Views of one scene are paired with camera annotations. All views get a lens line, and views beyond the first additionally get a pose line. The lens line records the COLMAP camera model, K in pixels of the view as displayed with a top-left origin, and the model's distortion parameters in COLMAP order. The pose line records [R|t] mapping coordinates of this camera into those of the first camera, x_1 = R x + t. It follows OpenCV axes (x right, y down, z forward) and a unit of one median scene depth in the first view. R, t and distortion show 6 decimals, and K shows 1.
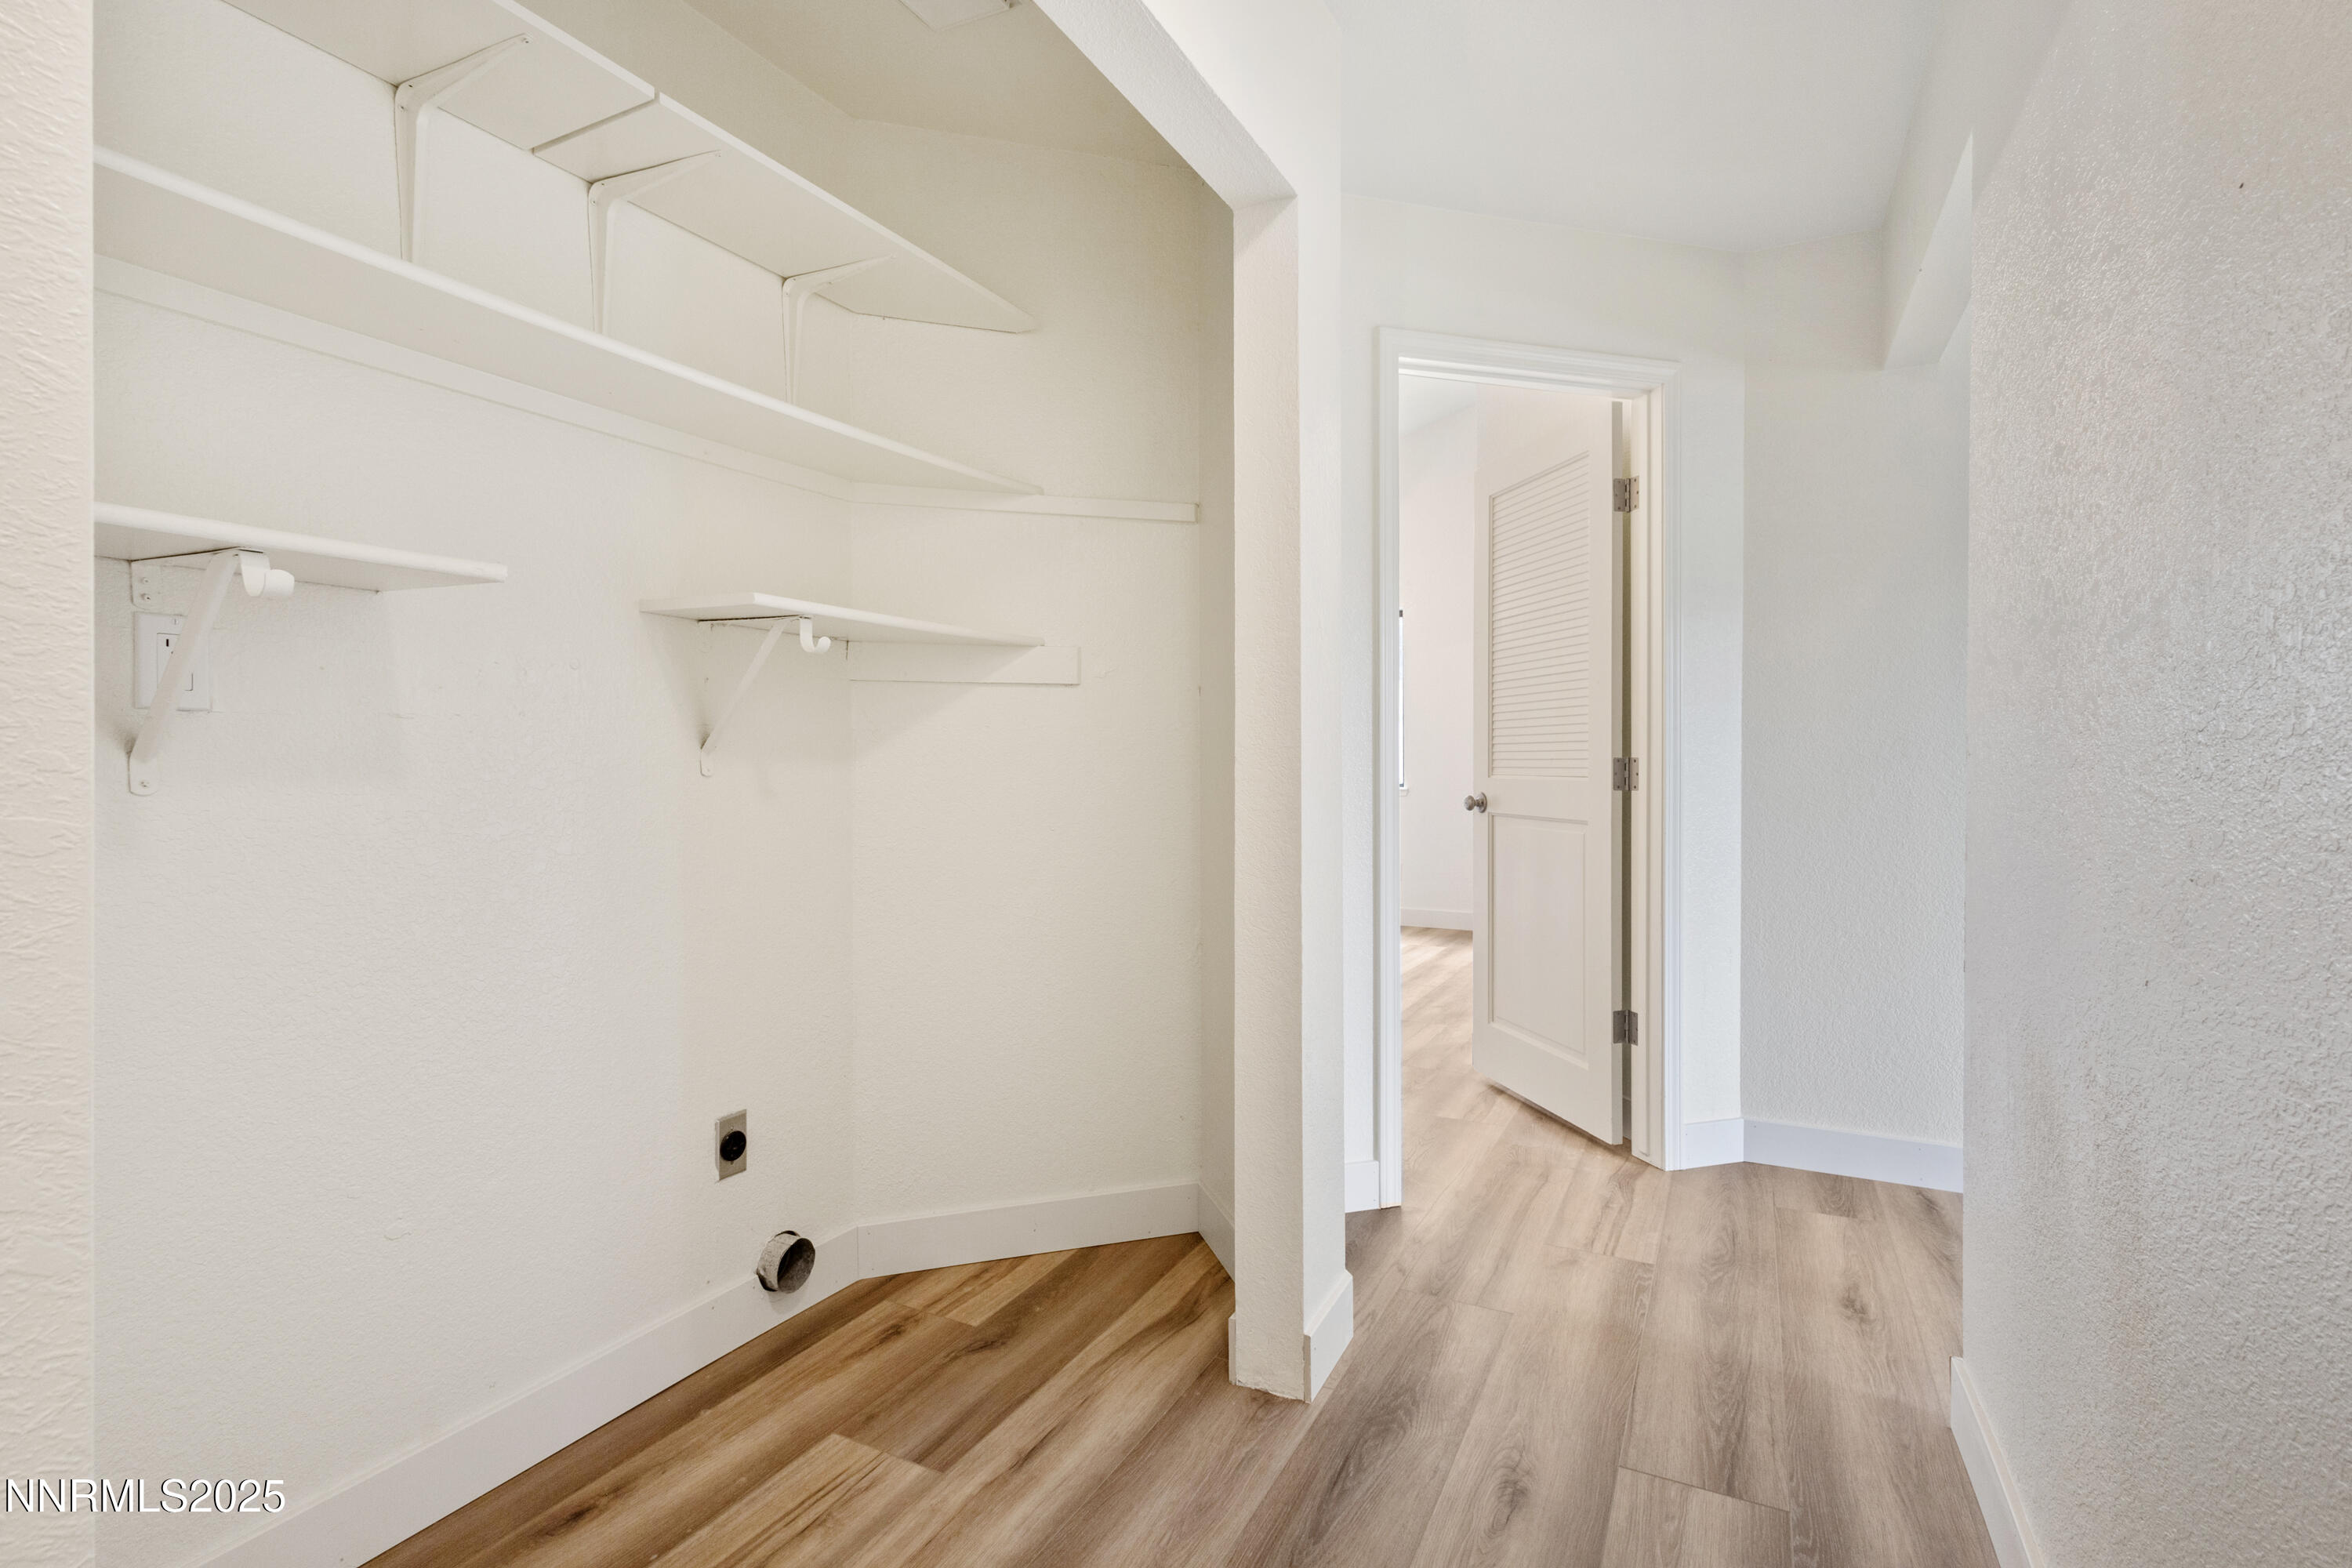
lens RADIAL K [[1077.0, 0, 1171.8], [0, 1077.0, 774.9], [0, 0, 1]] dist [0.008158, -0.000839]
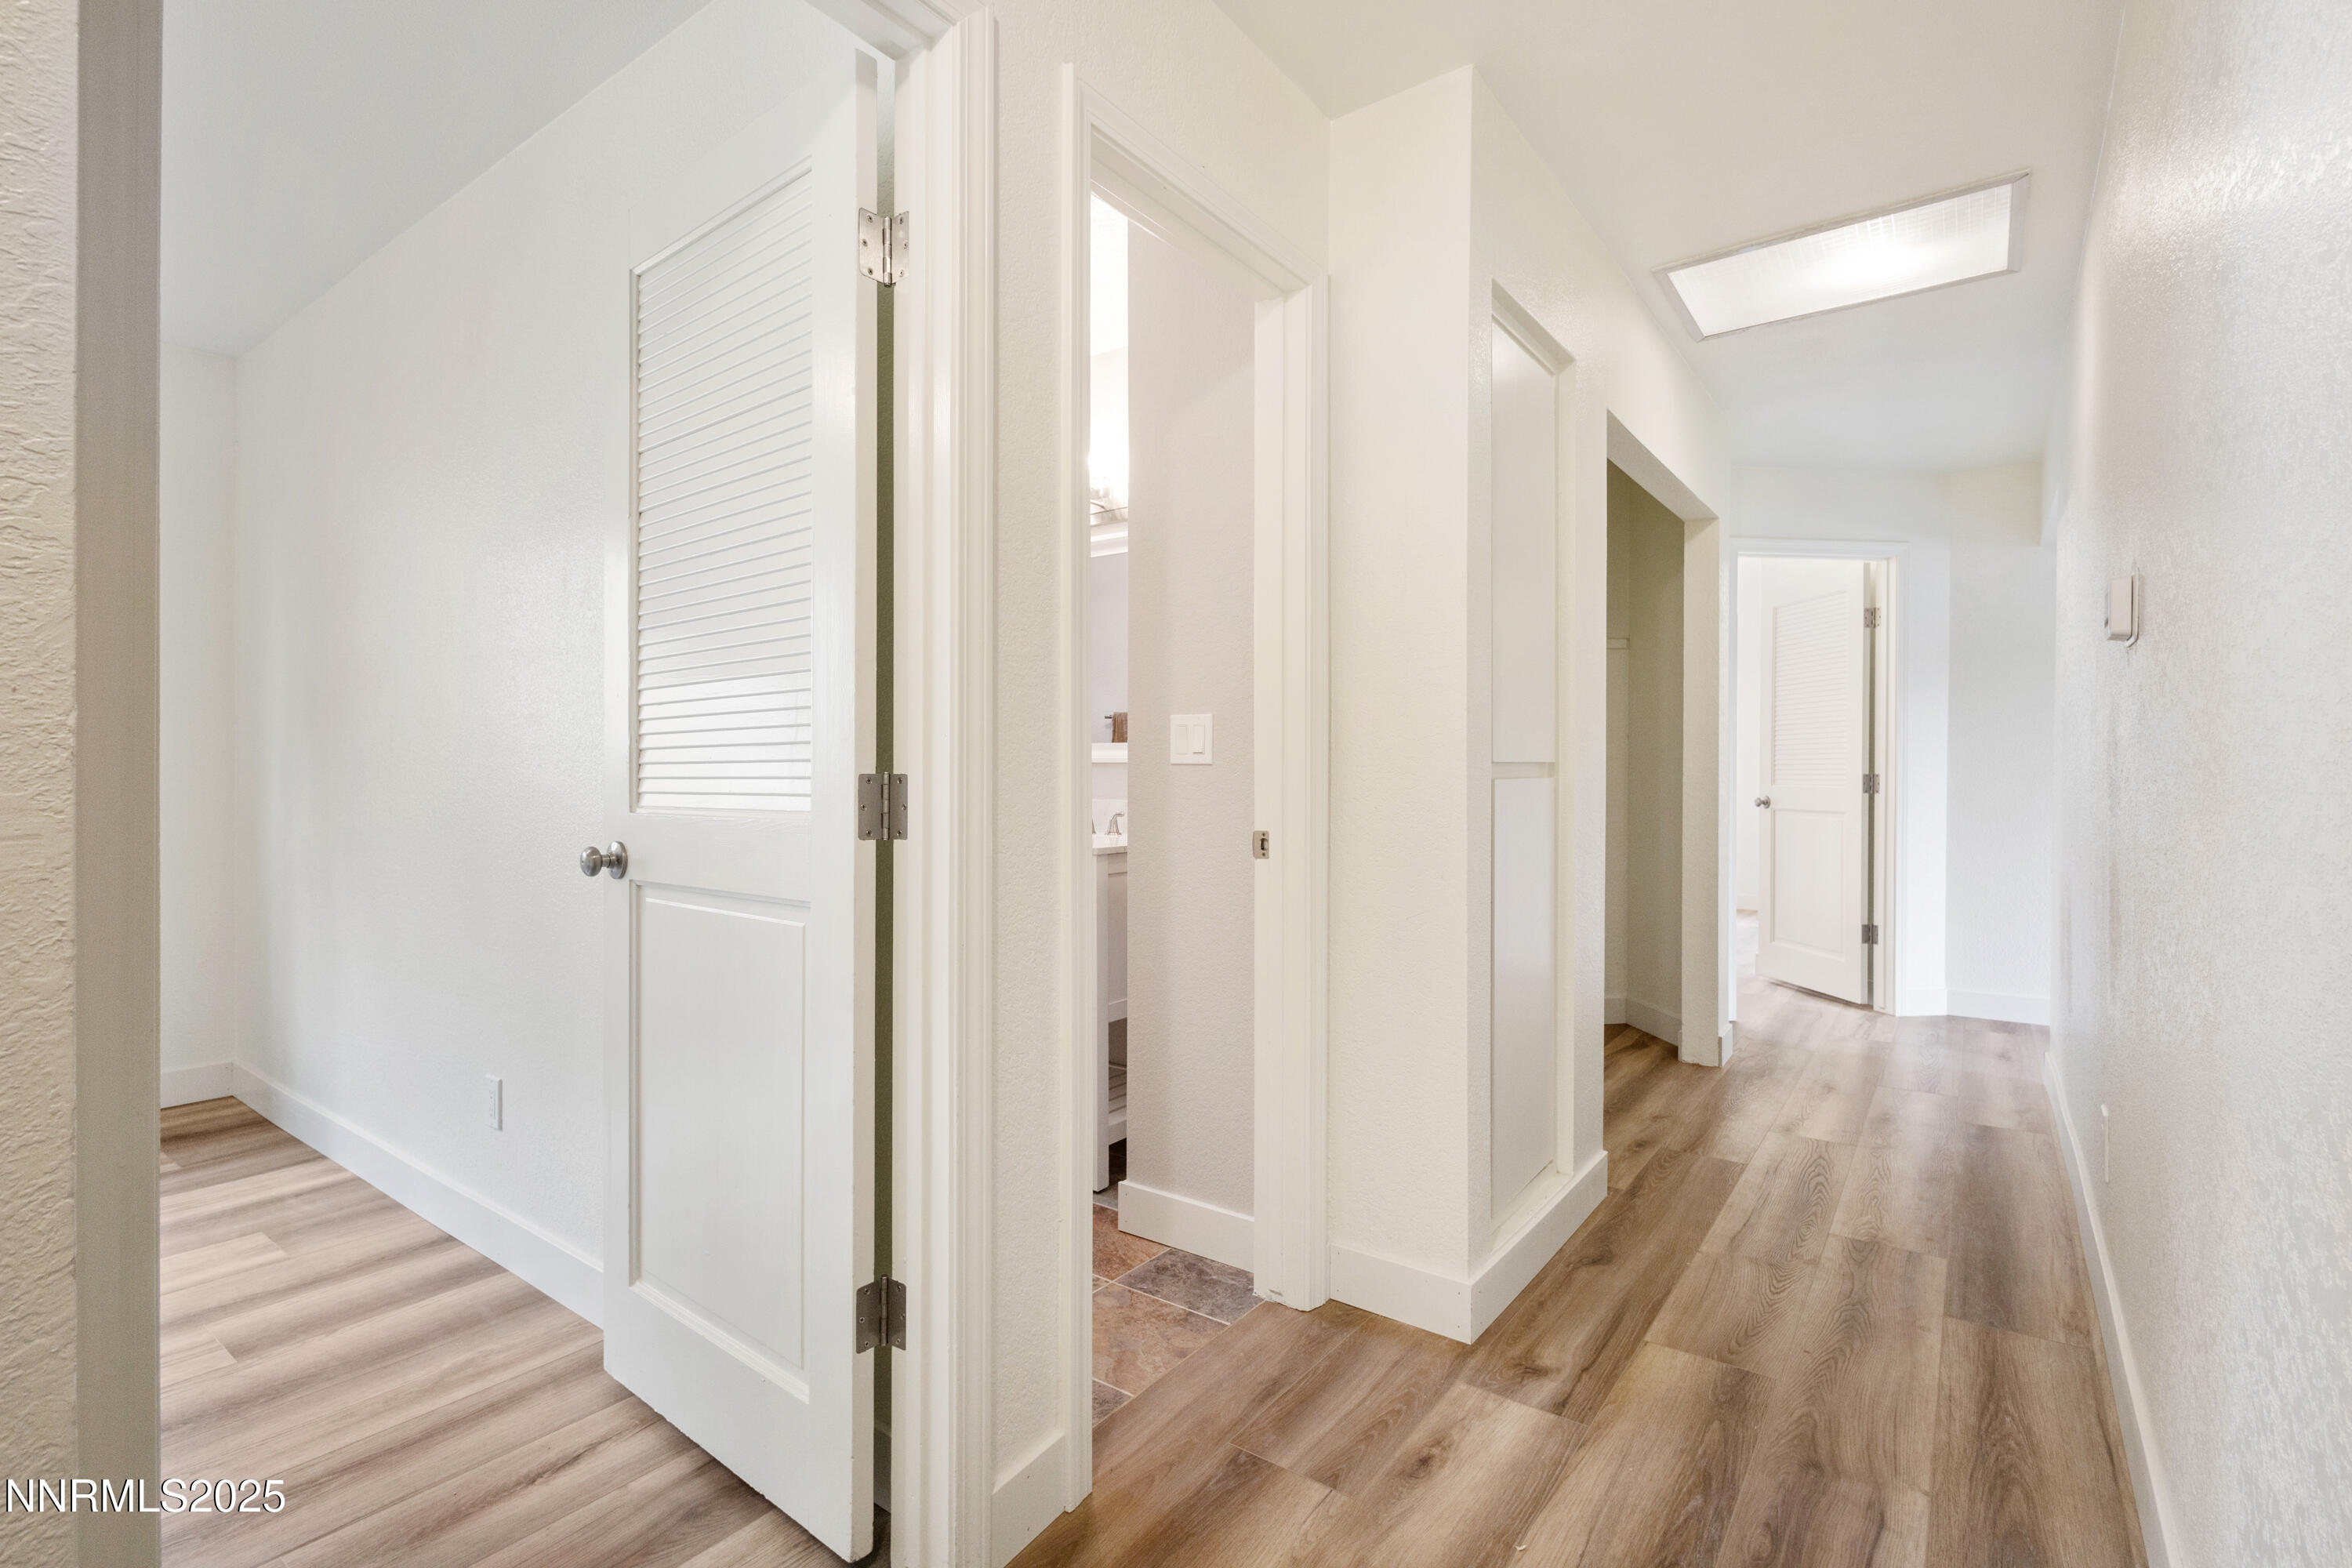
lens RADIAL K [[1043.7, 0, 1175.9], [0, 1043.7, 787.9], [0, 0, 1]] dist [-0.001696, -0.000522]
pose [[0.985955, 0.004803, -0.166943, -0.380533], [-0.004422, 0.999987, 0.002651, 0.006285], [0.166954, -0.001875, 0.985963, -0.791958]]
